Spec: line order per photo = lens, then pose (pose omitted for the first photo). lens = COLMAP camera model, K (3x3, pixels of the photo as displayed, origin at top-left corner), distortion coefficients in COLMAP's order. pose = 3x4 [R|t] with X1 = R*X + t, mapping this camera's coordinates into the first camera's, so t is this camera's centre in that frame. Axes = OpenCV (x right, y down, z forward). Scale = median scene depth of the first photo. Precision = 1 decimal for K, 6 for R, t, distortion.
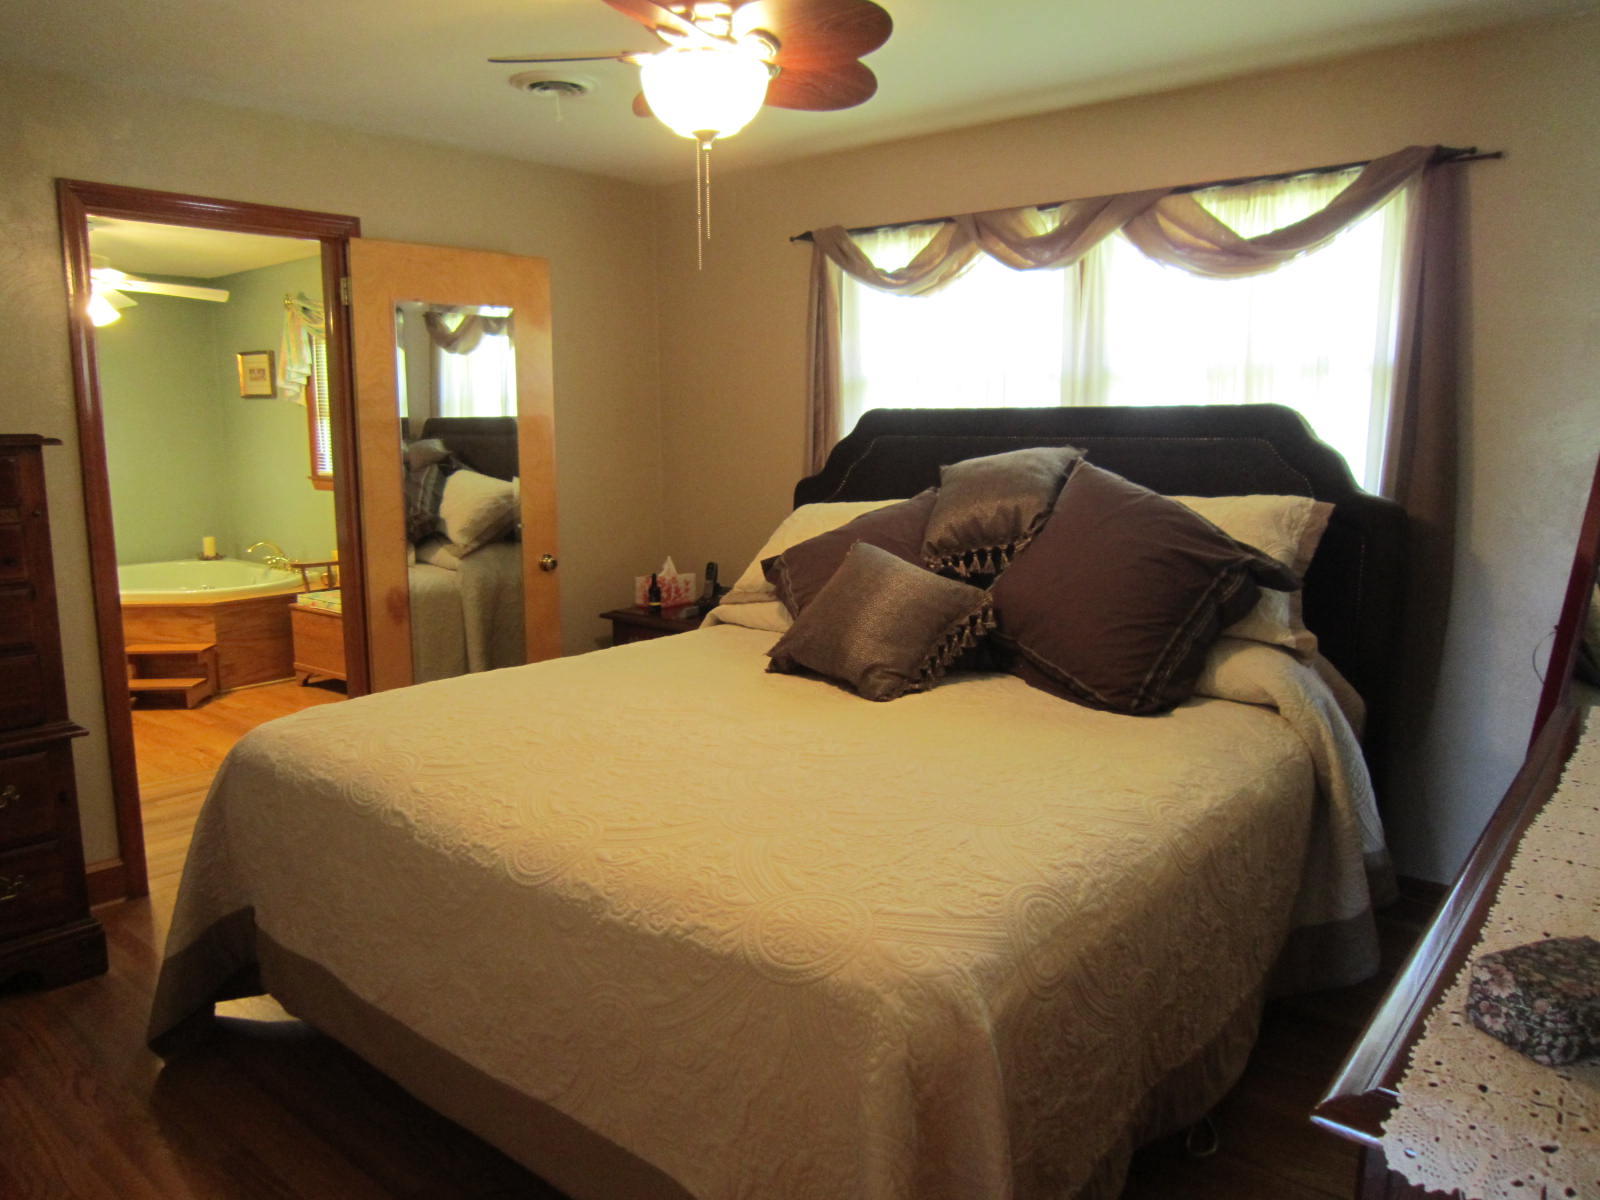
lens RADIAL K [[1131.2, 0, 800.0], [0, 1131.2, 600.0], [0, 0, 1]] dist [-0.037156, -0.000522]
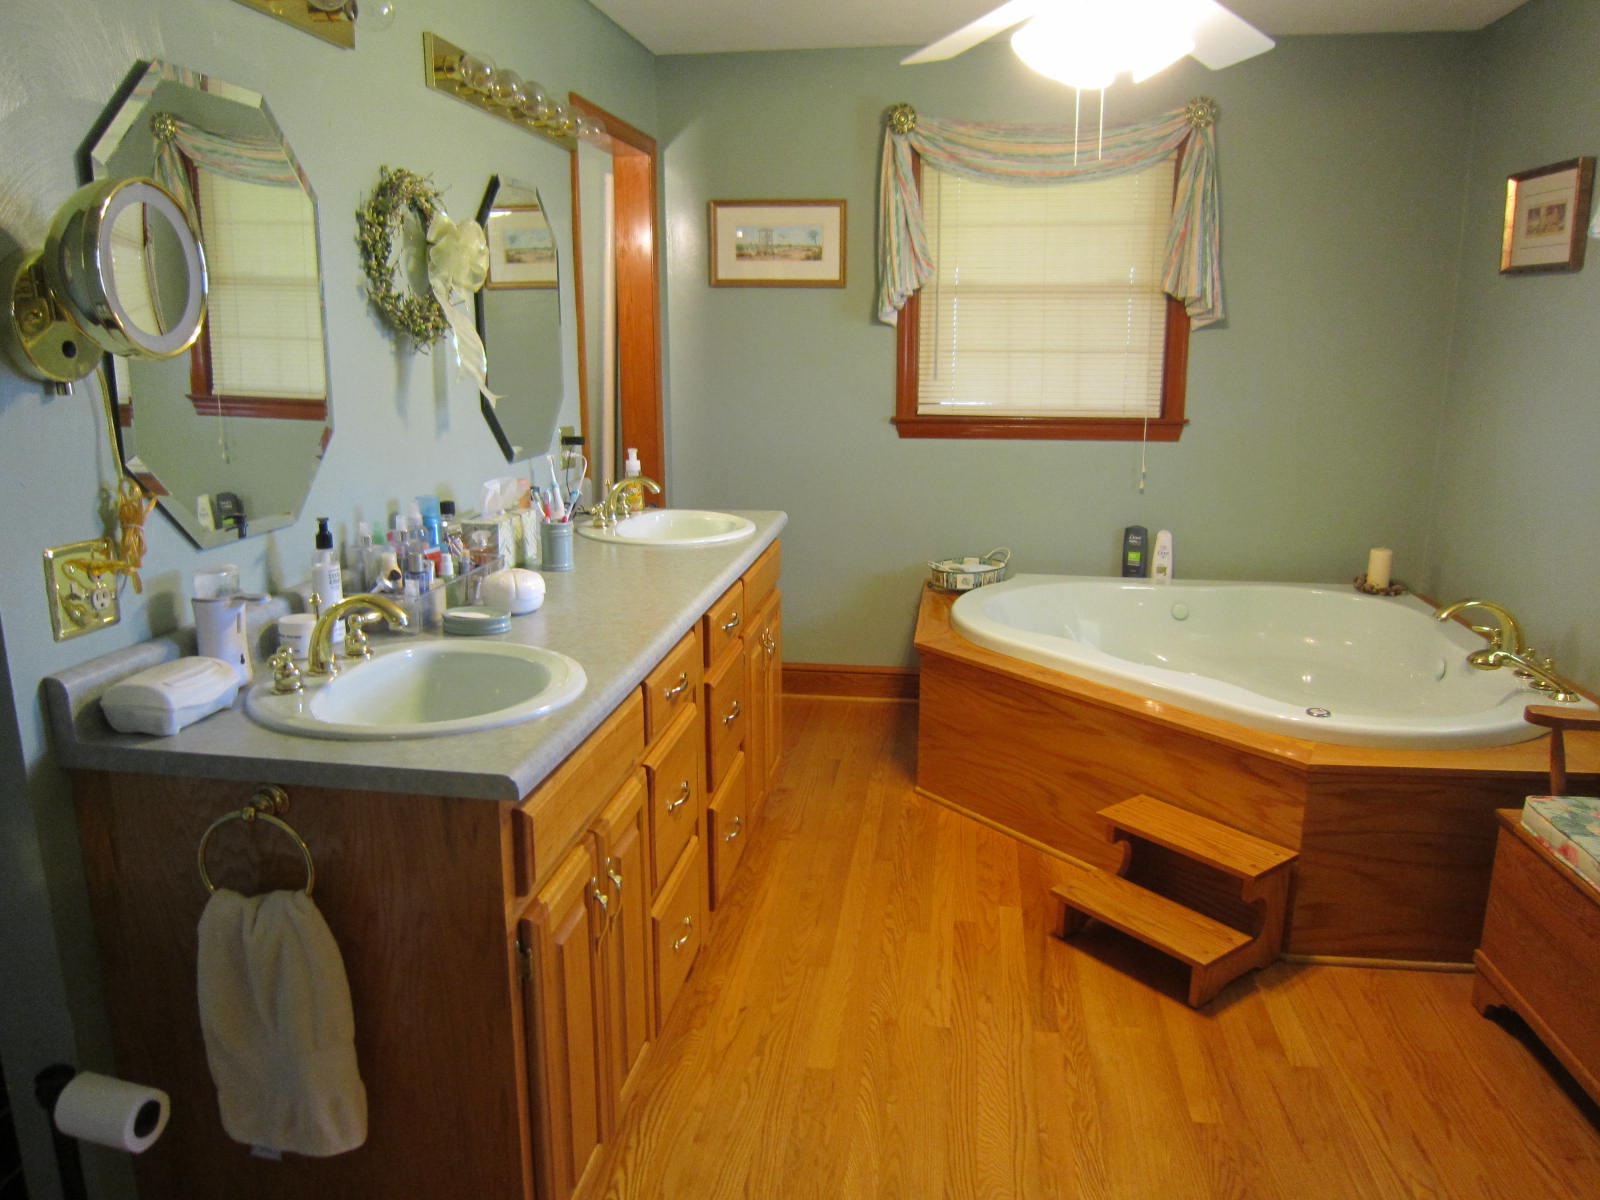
lens RADIAL K [[1131.2, 0, 800.0], [0, 1131.2, 600.0], [0, 0, 1]] dist [-0.037156, -0.000522]
pose [[0.515023, 0.201666, -0.833116, -0.303065], [-0.125063, 0.979209, 0.159717, -0.109184], [0.848004, 0.021934, 0.529536, 0.654902]]
